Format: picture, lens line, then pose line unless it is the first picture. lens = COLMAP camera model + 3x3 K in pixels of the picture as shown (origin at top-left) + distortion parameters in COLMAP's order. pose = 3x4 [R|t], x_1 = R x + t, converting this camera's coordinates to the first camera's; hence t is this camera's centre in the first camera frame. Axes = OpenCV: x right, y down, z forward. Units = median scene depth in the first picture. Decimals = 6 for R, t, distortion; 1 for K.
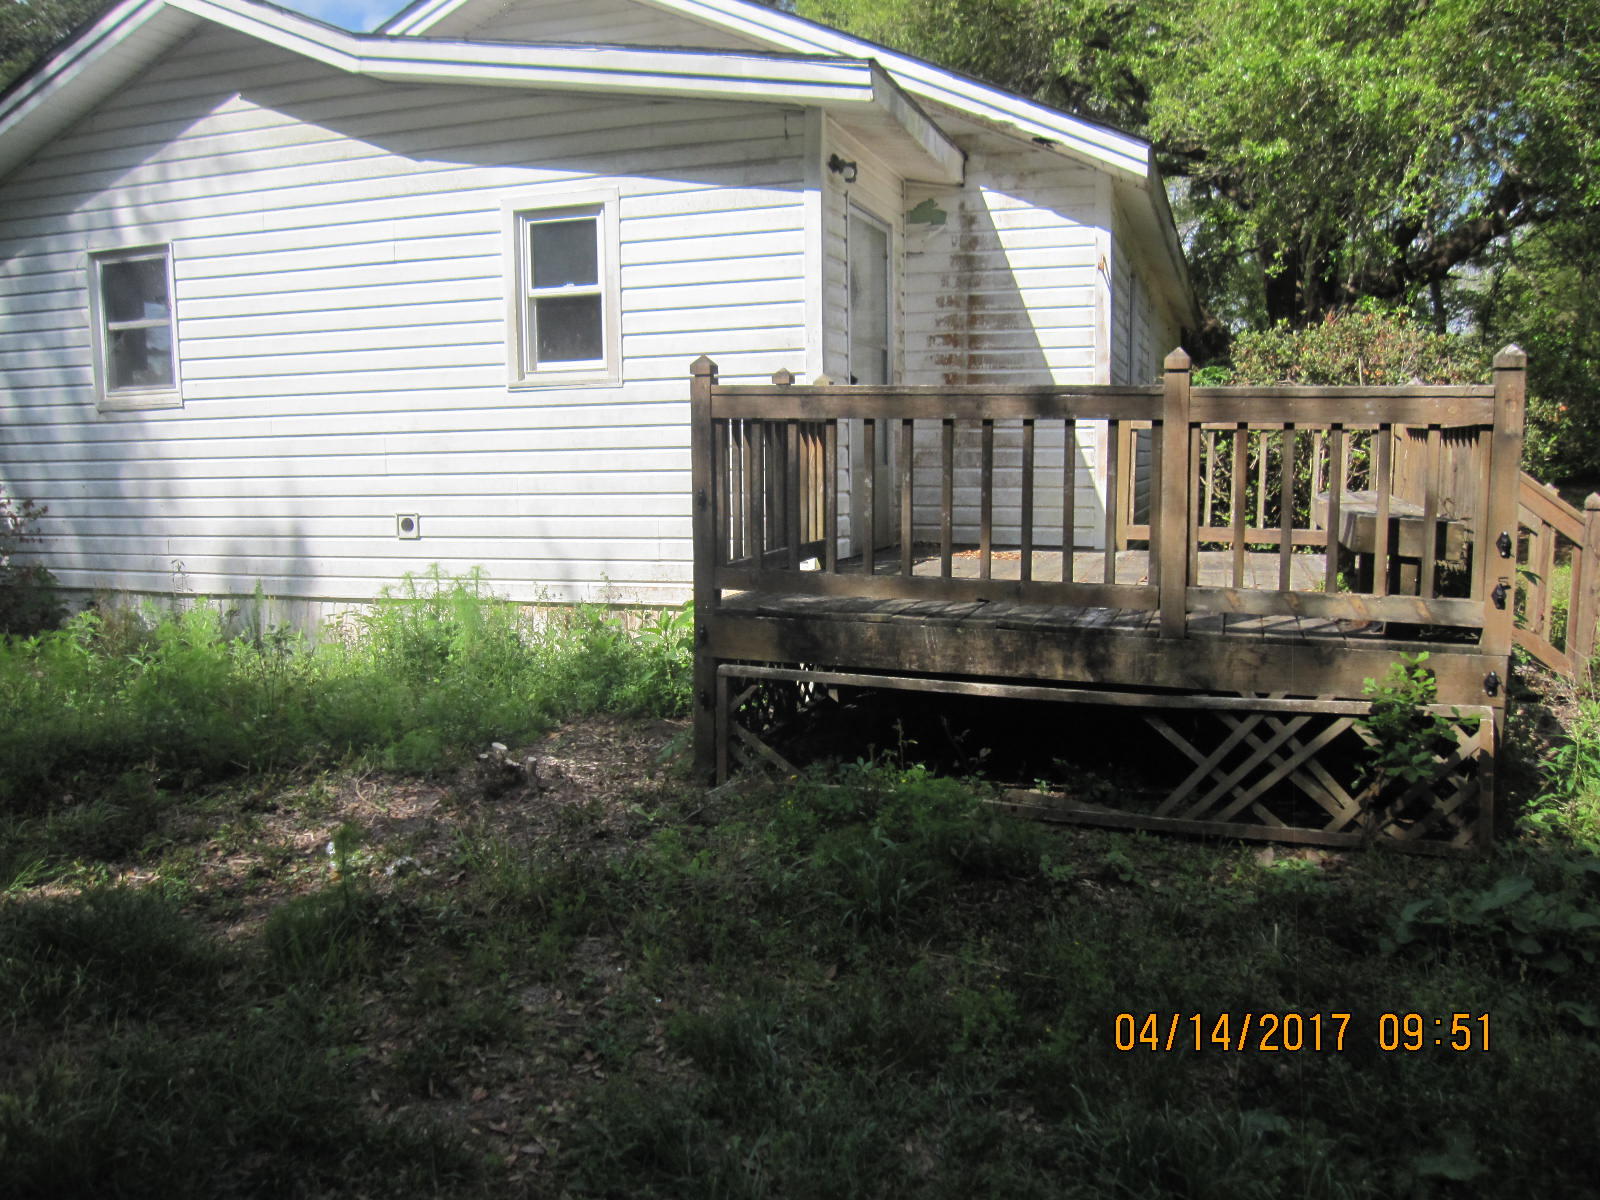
lens RADIAL K [[1336.3, 0, 806.5], [0, 1336.3, 595.5], [0, 0, 1]] dist [-0.069126, 0.038538]
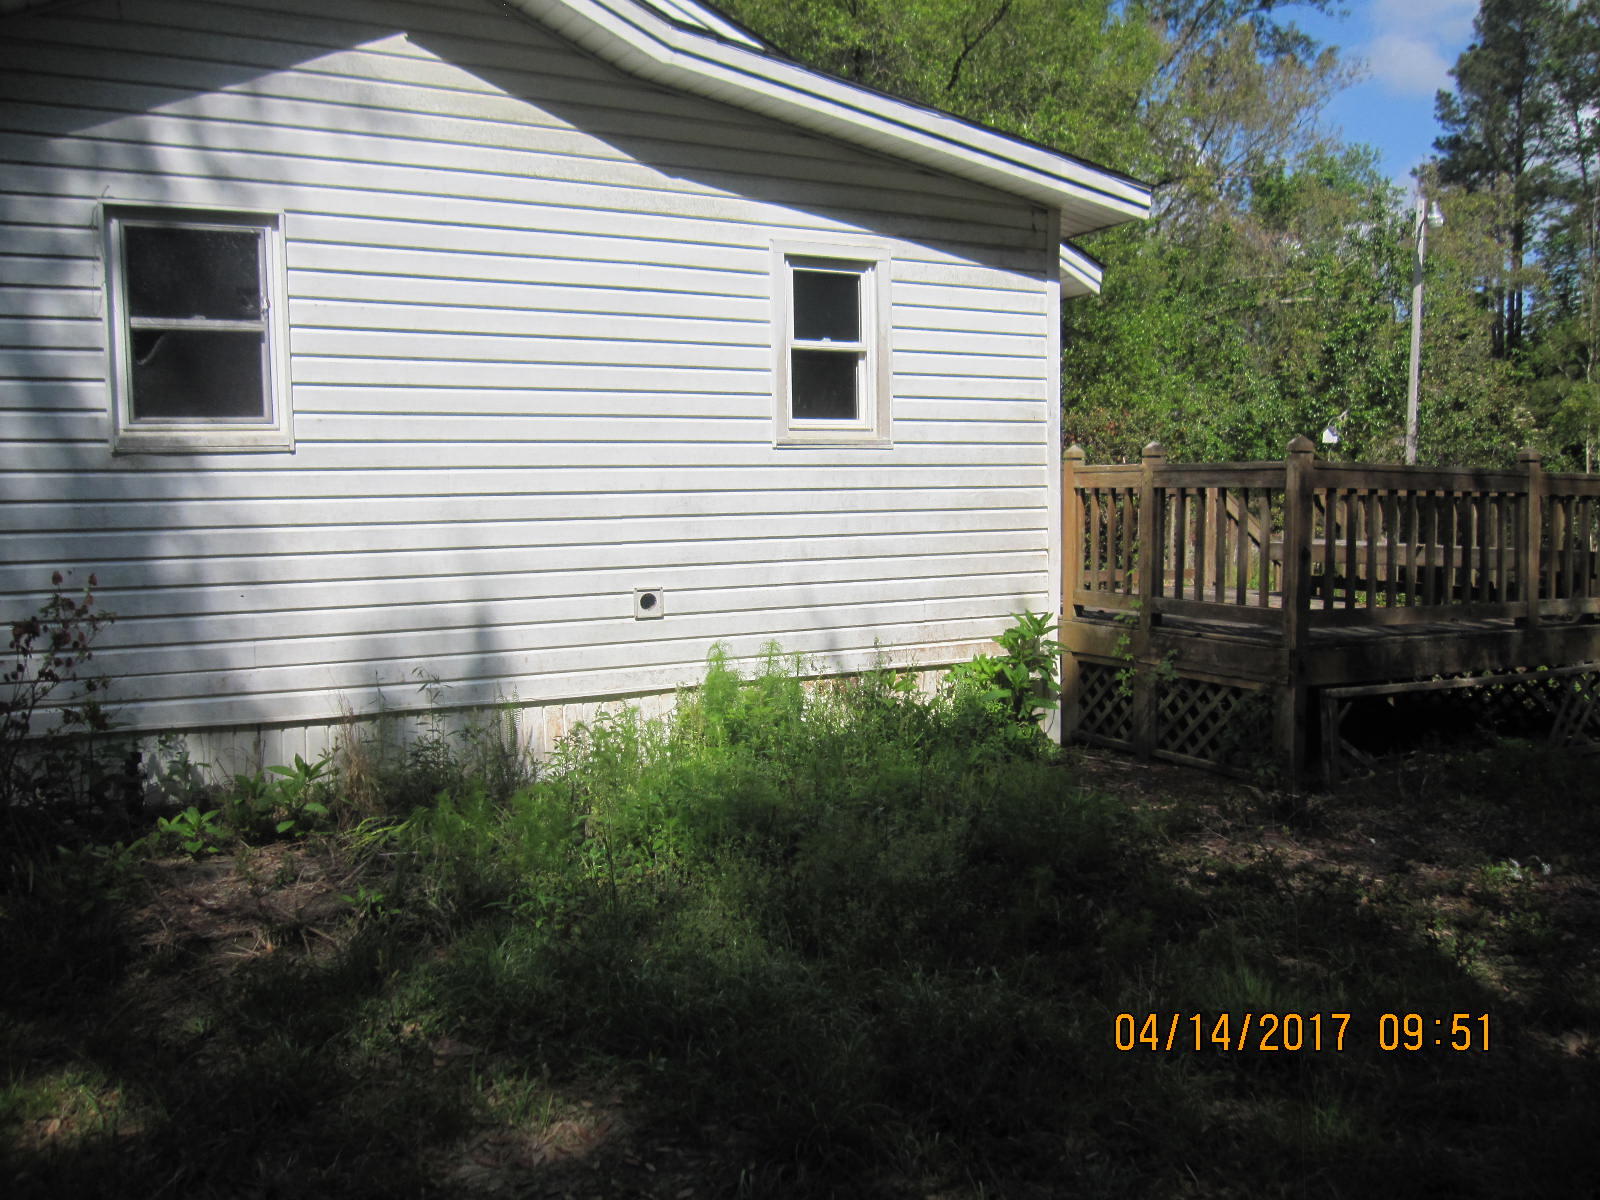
lens RADIAL K [[1336.3, 0, 806.5], [0, 1336.3, 595.5], [0, 0, 1]] dist [-0.069126, 0.038538]
pose [[0.674579, -0.050459, 0.736476, -0.854055], [0.081938, 0.996614, -0.006769, -0.043212], [-0.733641, 0.064912, 0.676430, 0.356970]]
